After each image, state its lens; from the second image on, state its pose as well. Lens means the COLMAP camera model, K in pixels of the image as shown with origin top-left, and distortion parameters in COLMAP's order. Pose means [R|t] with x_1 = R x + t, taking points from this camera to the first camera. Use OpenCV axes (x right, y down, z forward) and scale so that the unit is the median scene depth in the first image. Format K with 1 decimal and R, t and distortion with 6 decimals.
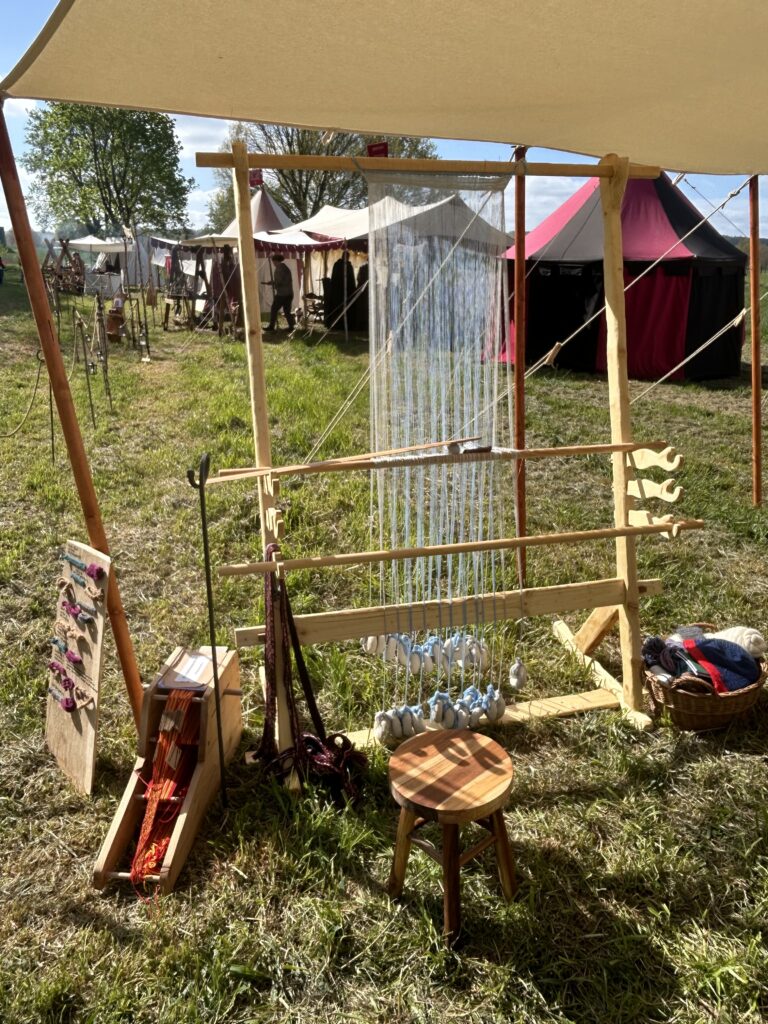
lens RADIAL K [[742.9, 0, 384.4], [0, 742.9, 513.1], [0, 0, 1]] dist [0.011195, -0.022502]
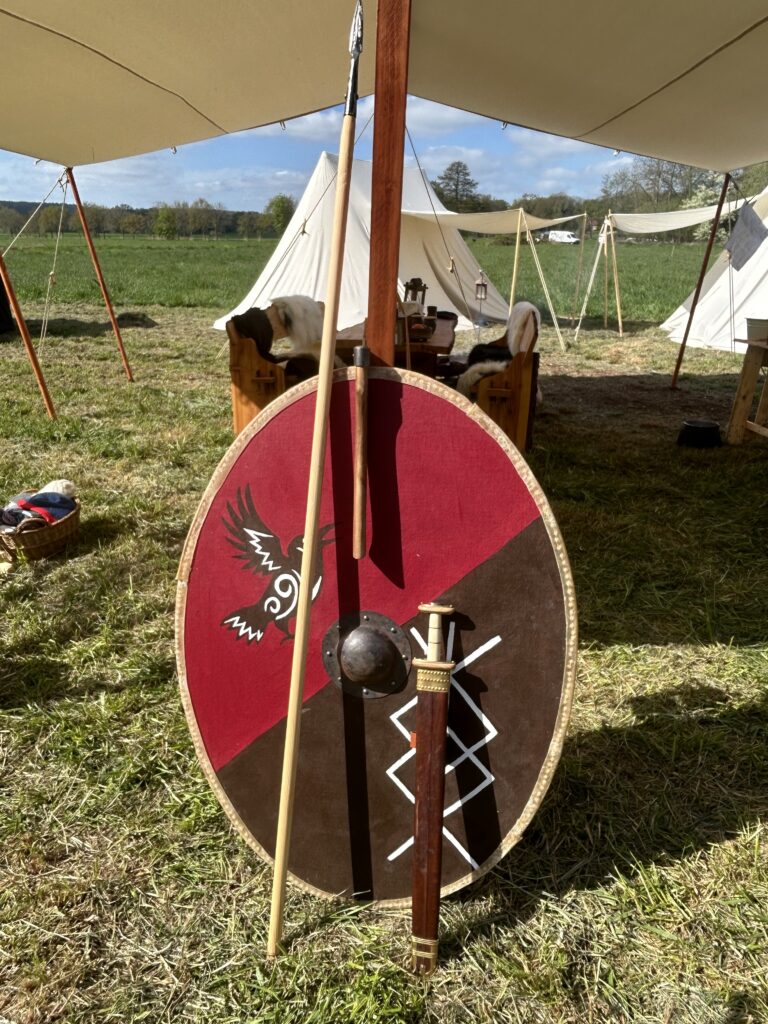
lens RADIAL K [[742.9, 0, 390.1], [0, 742.9, 510.6], [0, 0, 1]] dist [0.011195, -0.022502]
pose [[0.625967, -0.280410, 0.727692, -0.159796], [0.250626, 0.955953, 0.152778, 0.158652], [-0.738480, 0.086745, 0.668673, -0.400854]]
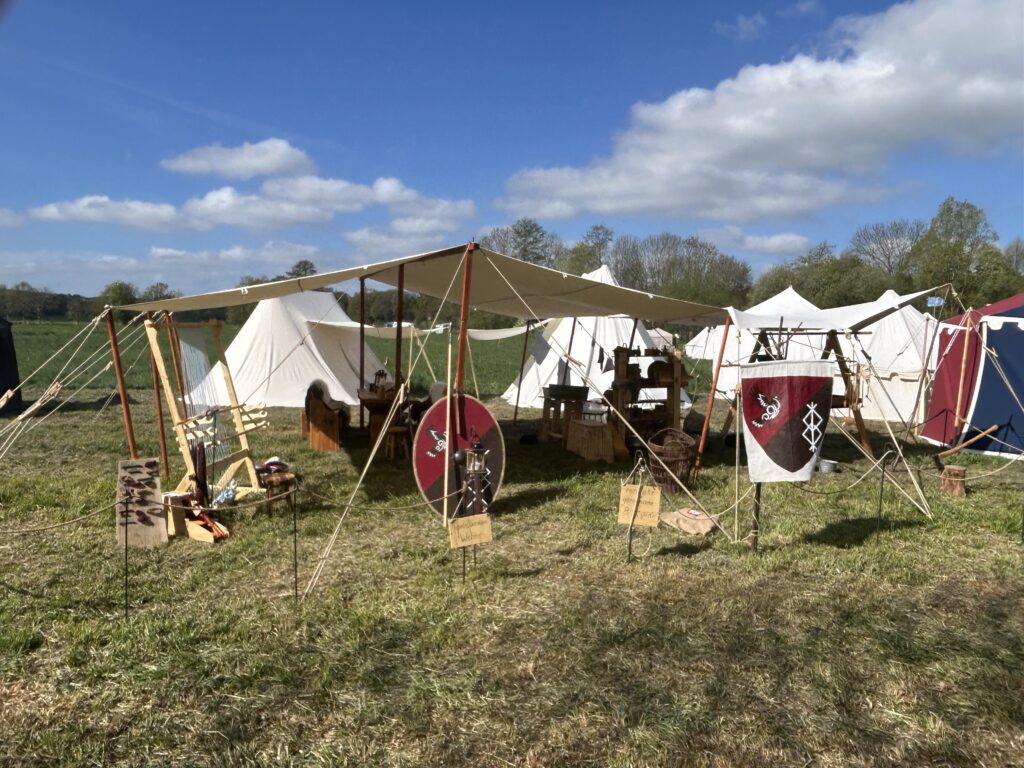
lens RADIAL K [[742.9, 0, 508.4], [0, 742.9, 386.3], [0, 0, 1]] dist [0.011195, -0.022502]
pose [[0.312032, -0.083471, 0.946398, -2.338041], [0.285061, 0.958463, -0.009452, 0.189280], [-0.906298, 0.272731, 0.322866, -1.100819]]
